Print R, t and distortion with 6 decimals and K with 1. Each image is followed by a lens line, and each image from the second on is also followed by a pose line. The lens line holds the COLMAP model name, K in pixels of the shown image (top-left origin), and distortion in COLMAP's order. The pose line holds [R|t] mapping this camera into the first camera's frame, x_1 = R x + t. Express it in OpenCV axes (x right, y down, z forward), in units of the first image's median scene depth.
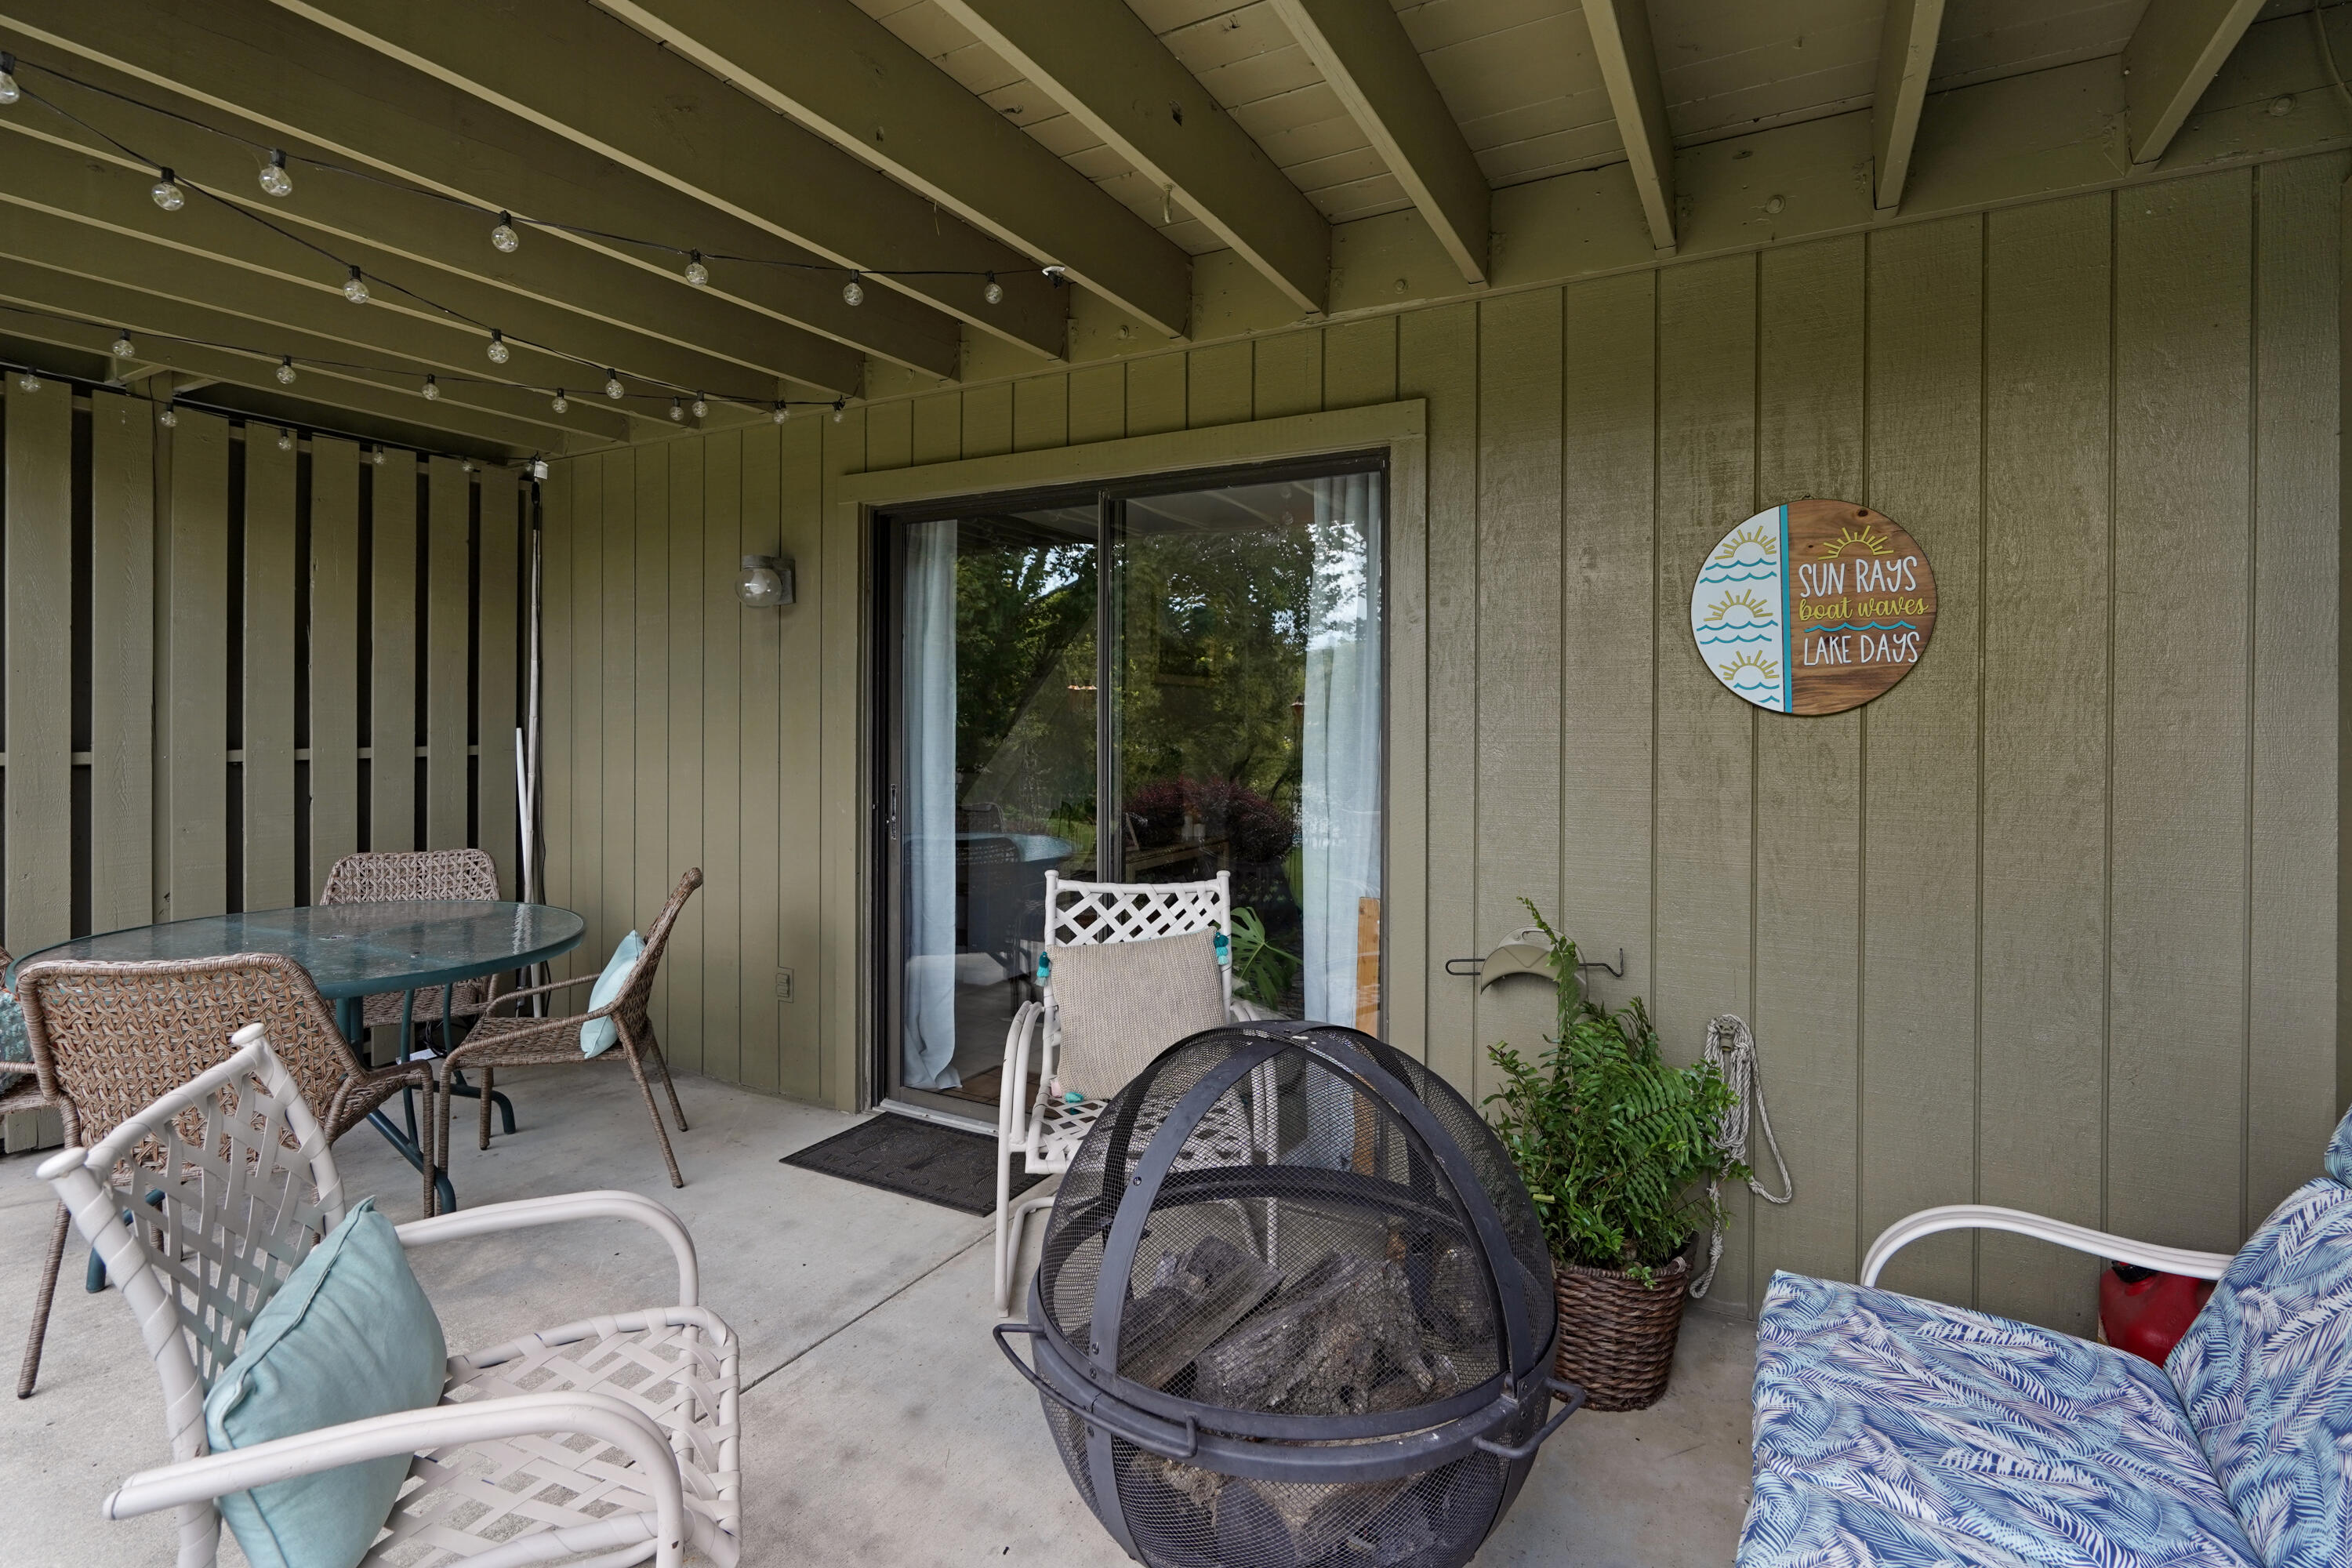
lens RADIAL K [[1115.2, 0, 1152.1], [0, 1115.2, 717.5], [0, 0, 1]] dist [0.001451, 0.000085]
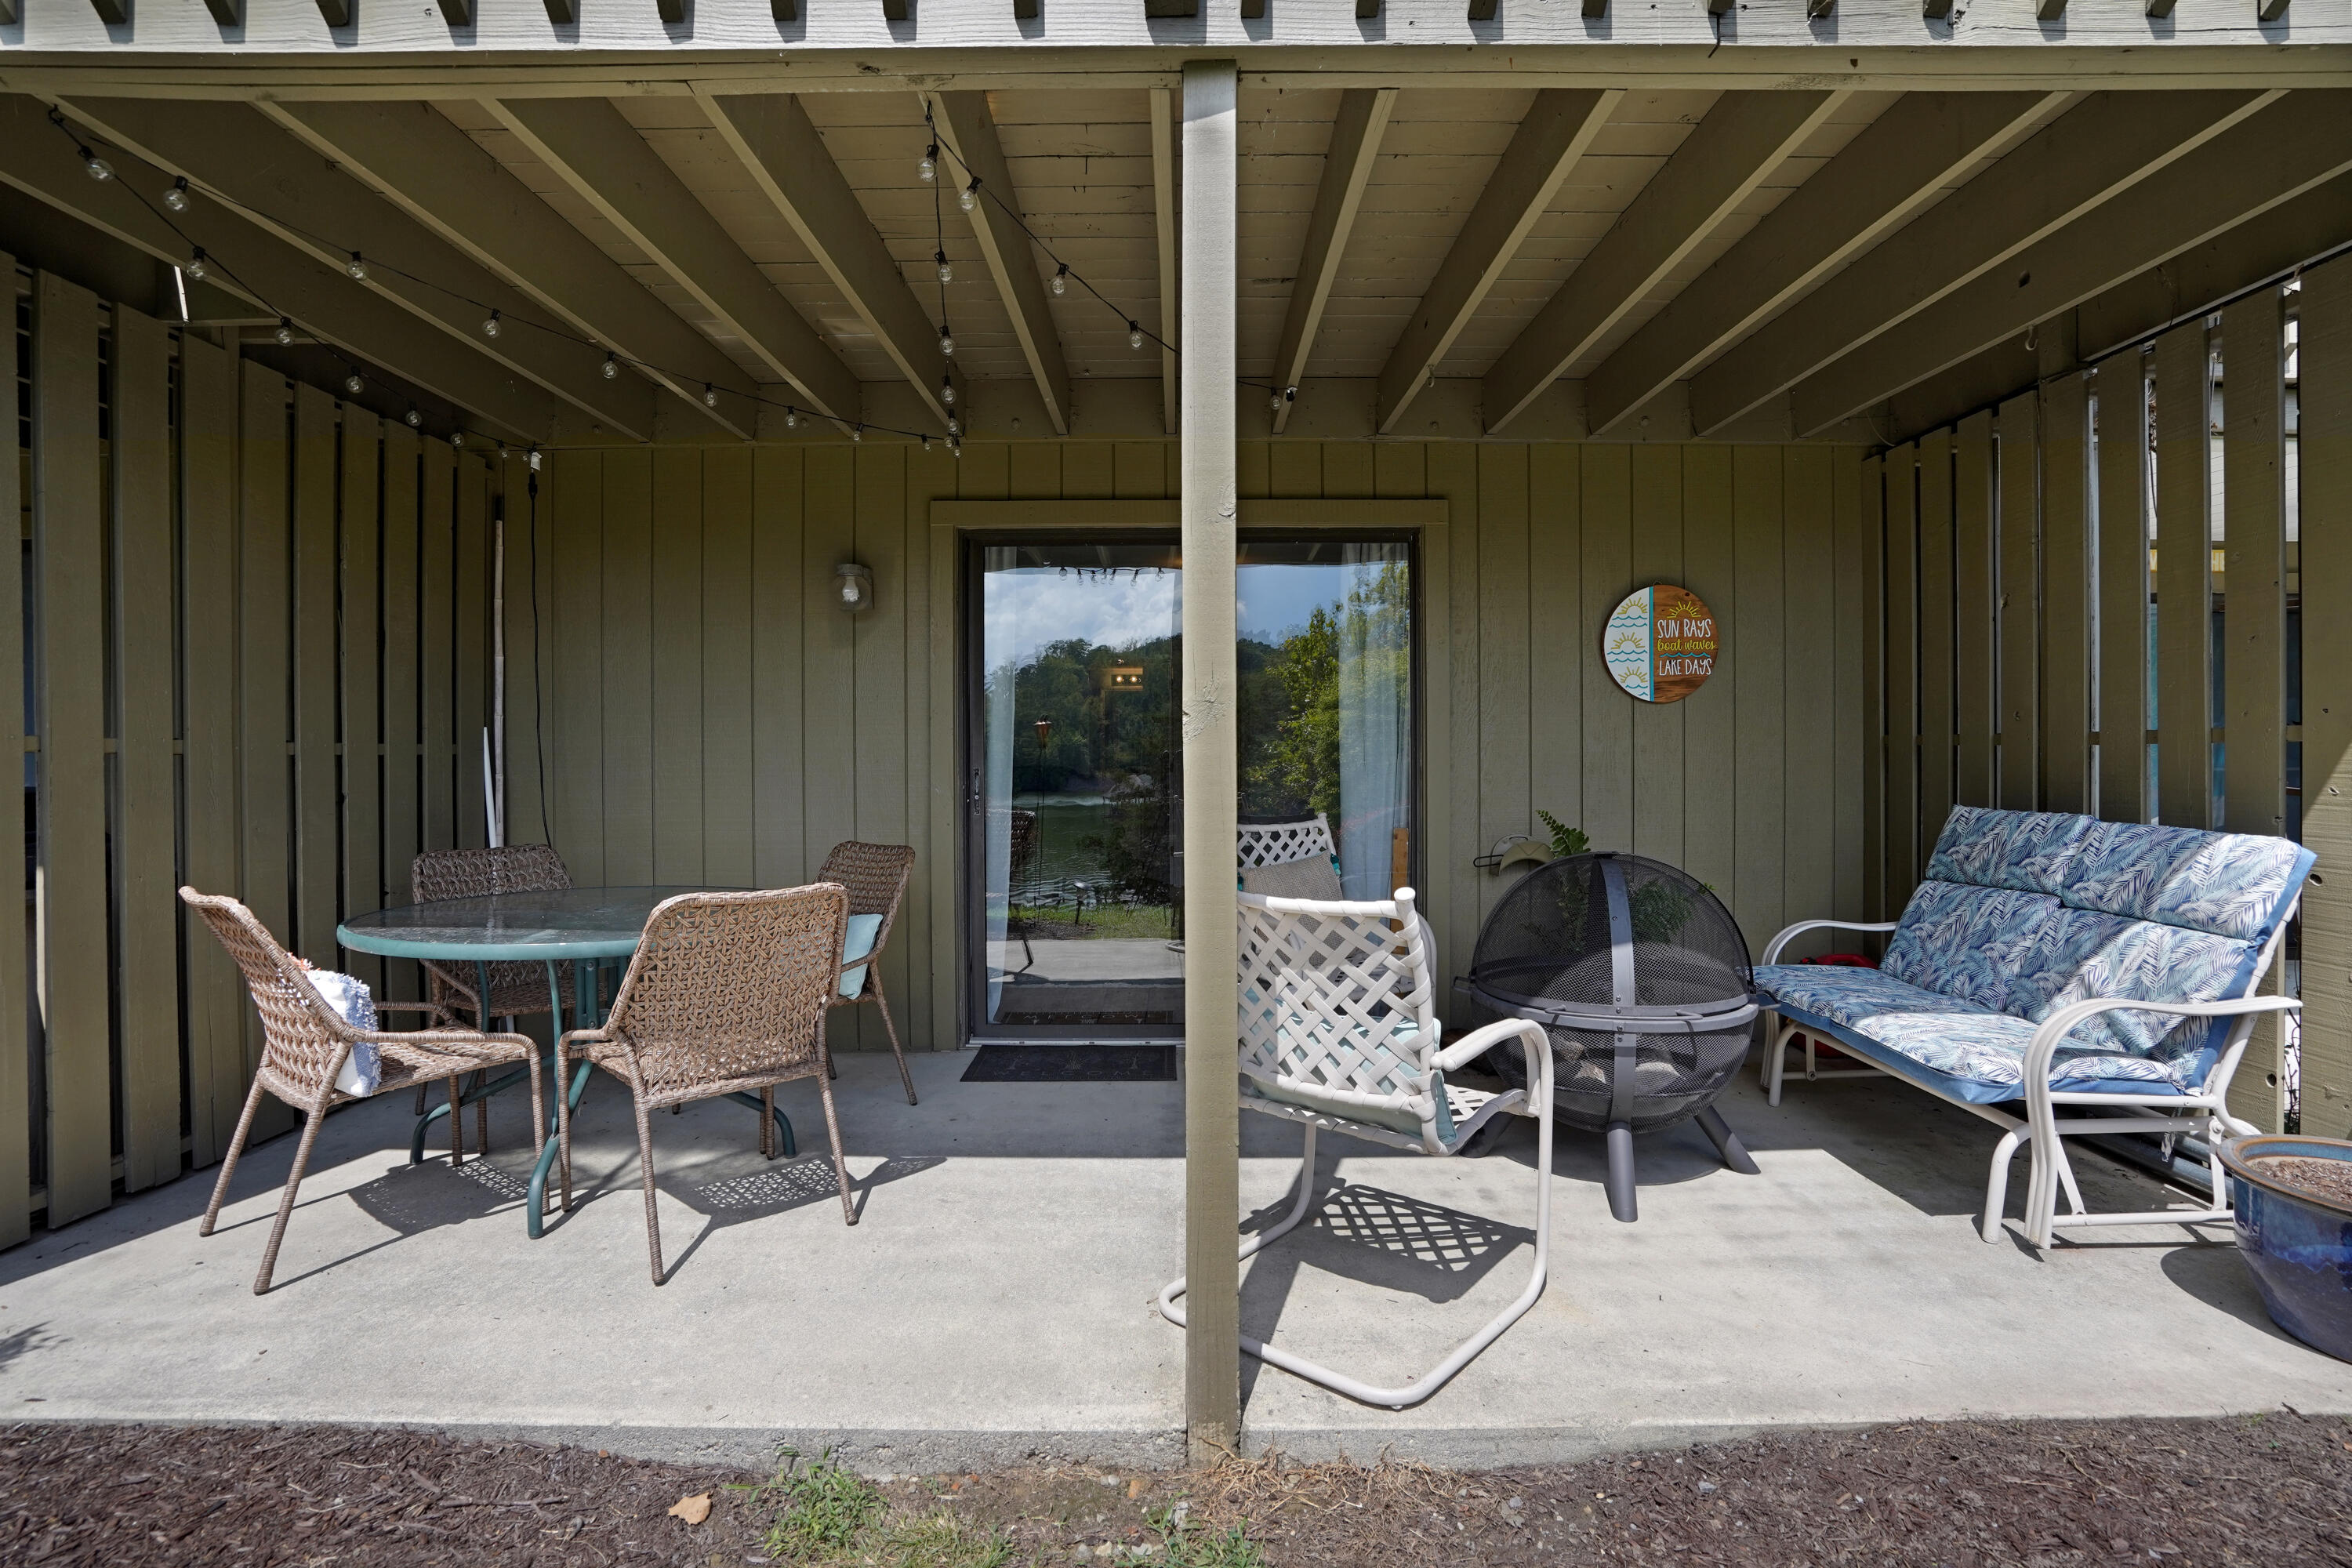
lens RADIAL K [[1129.1, 0, 1171.5], [0, 1129.1, 749.2], [0, 0, 1]] dist [-0.034185, 0.000399]
pose [[0.875765, -0.009943, 0.482636, -0.967591], [0.008745, 0.999951, 0.004732, 0.056440], [-0.482659, 0.000077, 0.875808, -0.214098]]
